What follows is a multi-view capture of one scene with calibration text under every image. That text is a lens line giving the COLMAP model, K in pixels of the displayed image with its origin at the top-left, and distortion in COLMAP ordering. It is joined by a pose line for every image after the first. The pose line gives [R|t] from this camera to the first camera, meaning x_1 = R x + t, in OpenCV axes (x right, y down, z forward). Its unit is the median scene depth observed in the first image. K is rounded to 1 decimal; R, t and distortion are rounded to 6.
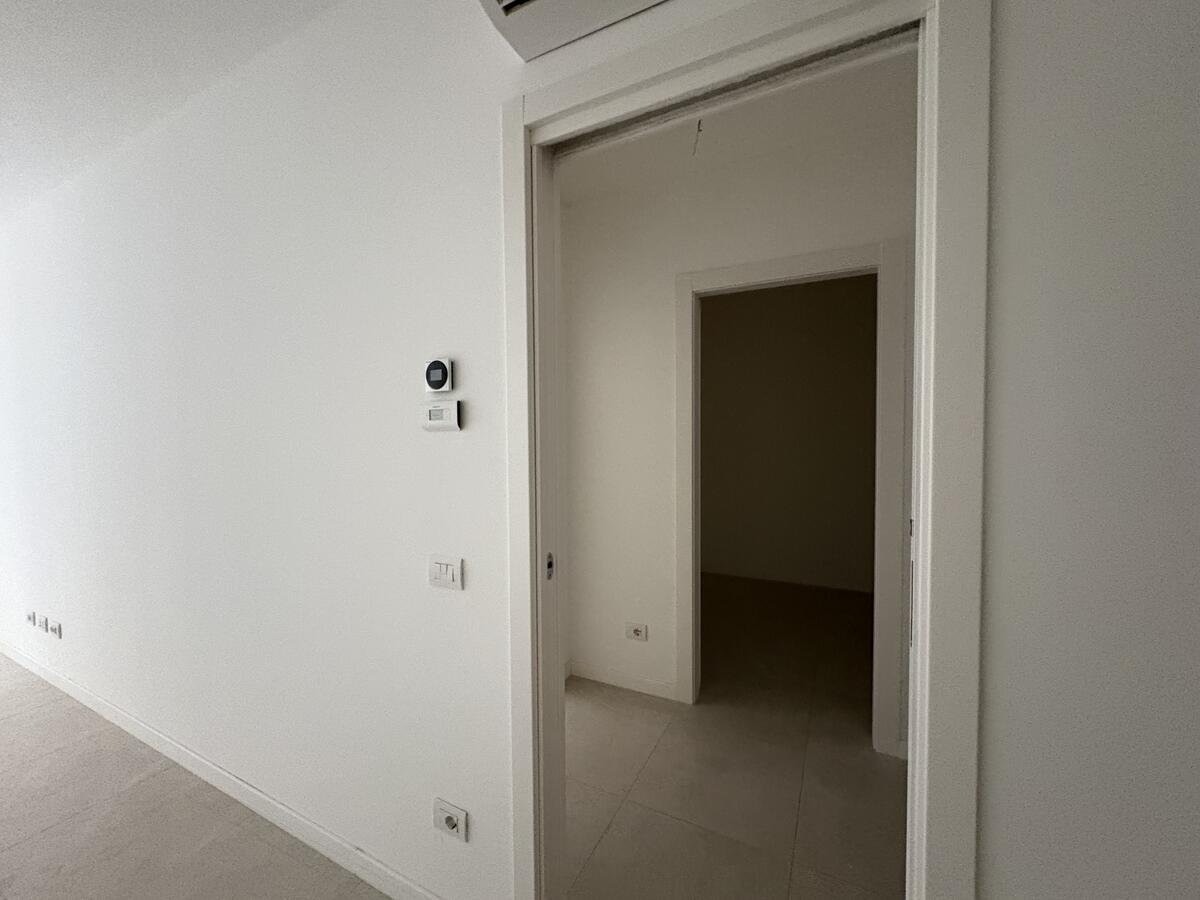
lens RADIAL K [[479.5, 0, 600.0], [0, 479.5, 450.0], [0, 0, 1]] dist [-0.000161, 0.000060]
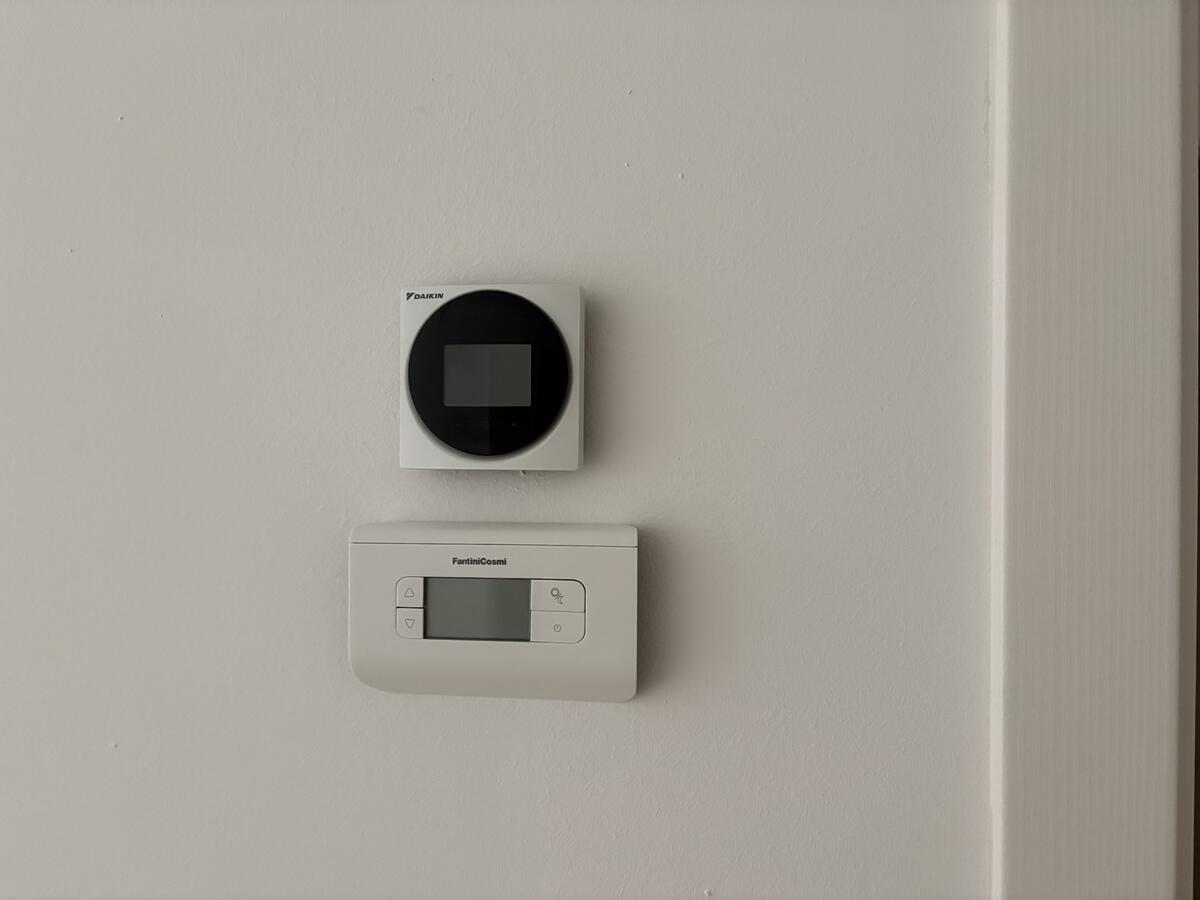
lens RADIAL K [[907.7, 0, 606.8], [0, 907.7, 444.0], [0, 0, 1]] dist [0.073444, -0.087472]
pose [[0.930414, 0.012926, 0.366282, -0.420945], [0.001119, 0.999273, -0.038105, -0.119722], [-0.366508, 0.035863, 0.929723, 0.683276]]
